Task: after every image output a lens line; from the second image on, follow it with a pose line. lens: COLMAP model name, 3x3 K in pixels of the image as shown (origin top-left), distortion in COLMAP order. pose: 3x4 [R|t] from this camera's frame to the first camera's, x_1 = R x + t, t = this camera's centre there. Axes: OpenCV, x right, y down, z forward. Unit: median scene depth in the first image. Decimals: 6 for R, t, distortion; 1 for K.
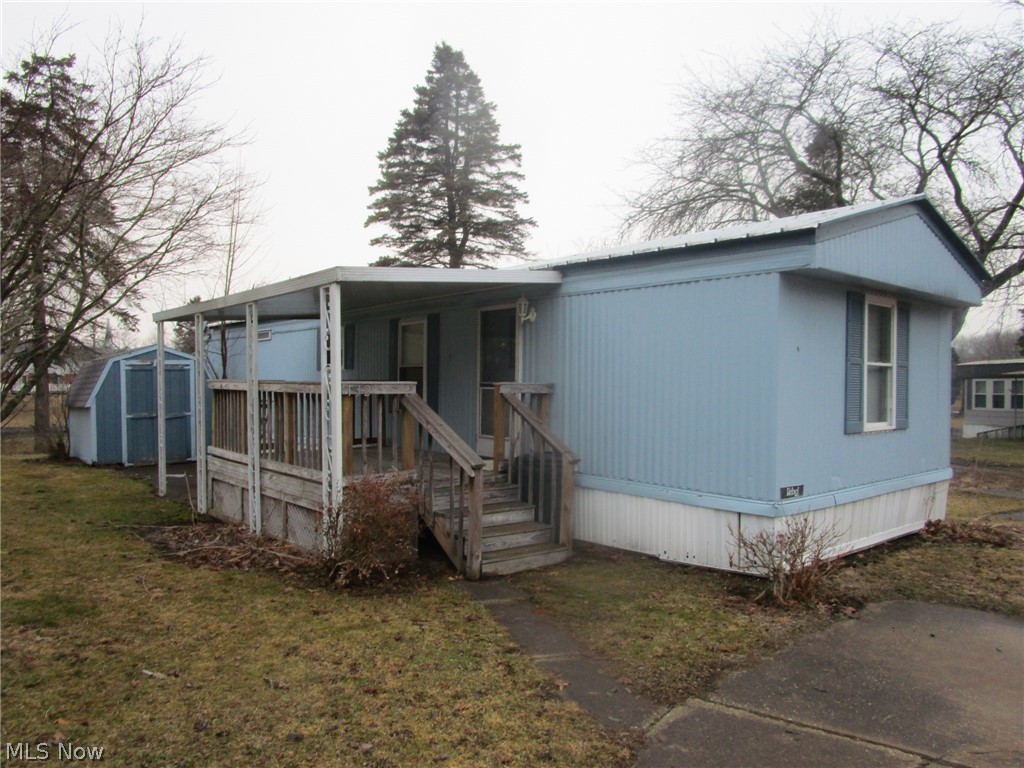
lens RADIAL K [[699.2, 0, 512.0], [0, 699.2, 384.0], [0, 0, 1]] dist [-0.071731, 0.004470]
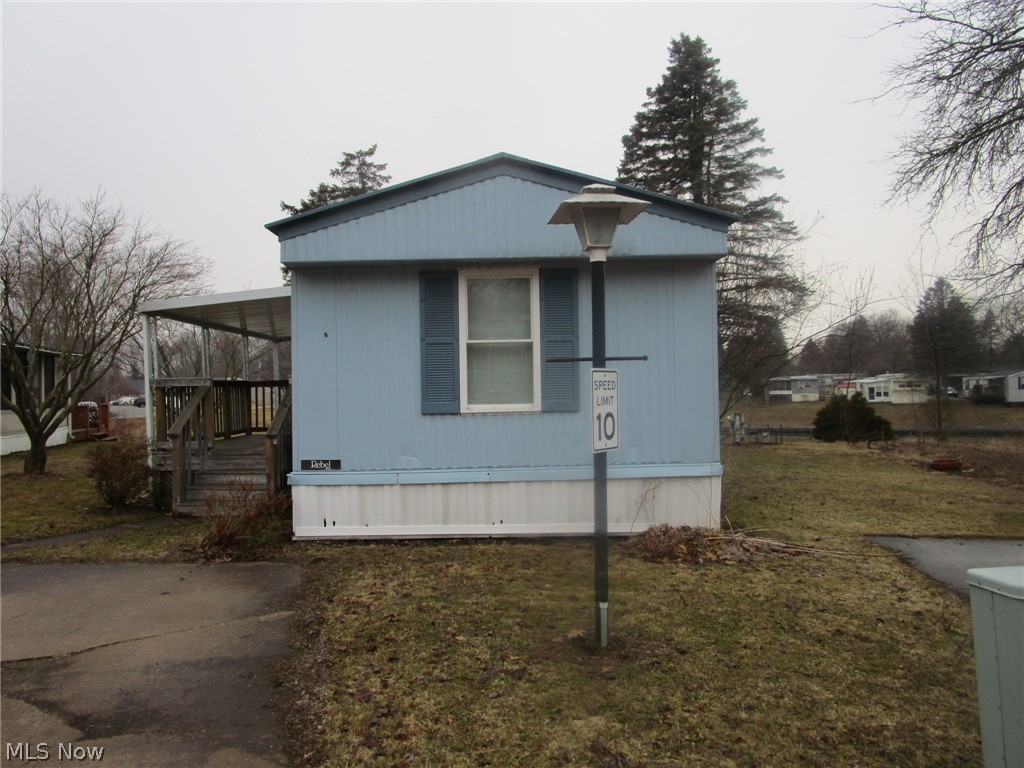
lens RADIAL K [[699.2, 0, 512.0], [0, 699.2, 384.0], [0, 0, 1]] dist [-0.071731, 0.004470]
pose [[0.744493, -0.025953, -0.667125, 0.497629], [0.020522, 0.999662, -0.015987, 0.020013], [0.667314, -0.001789, 0.744774, 0.145916]]
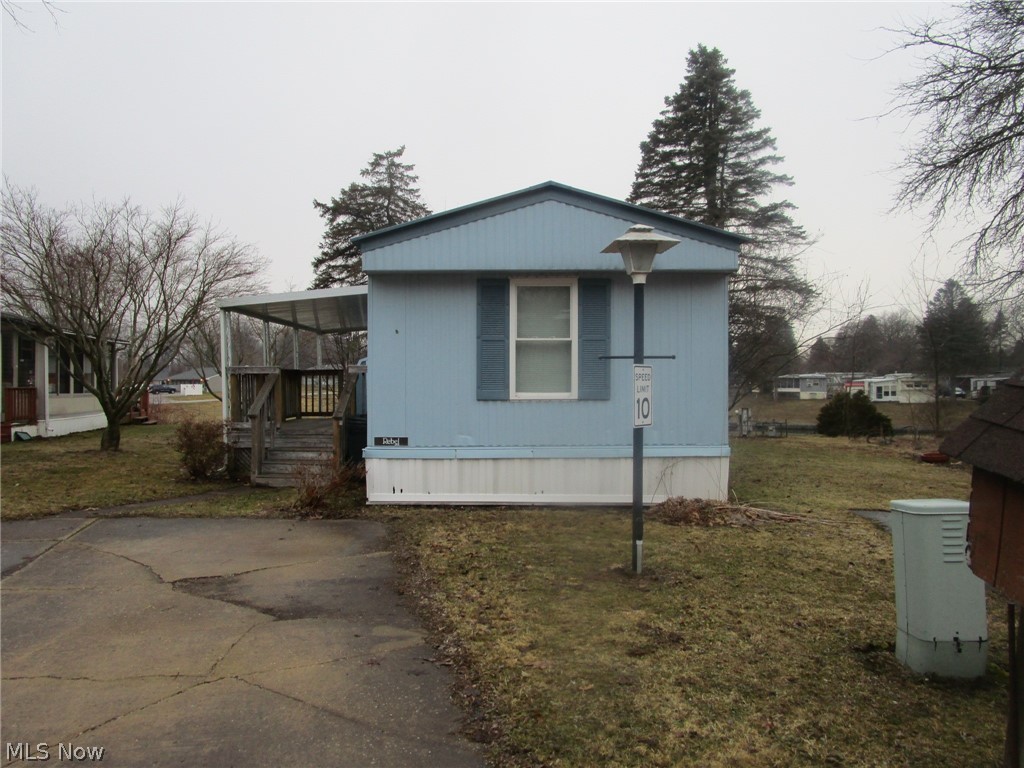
lens RADIAL K [[699.2, 0, 512.0], [0, 699.2, 384.0], [0, 0, 1]] dist [-0.071731, 0.004470]
pose [[0.736586, -0.006906, -0.676308, 0.529412], [0.003439, 0.999973, -0.006466, 0.022013], [0.676335, 0.002436, 0.736590, 0.077690]]
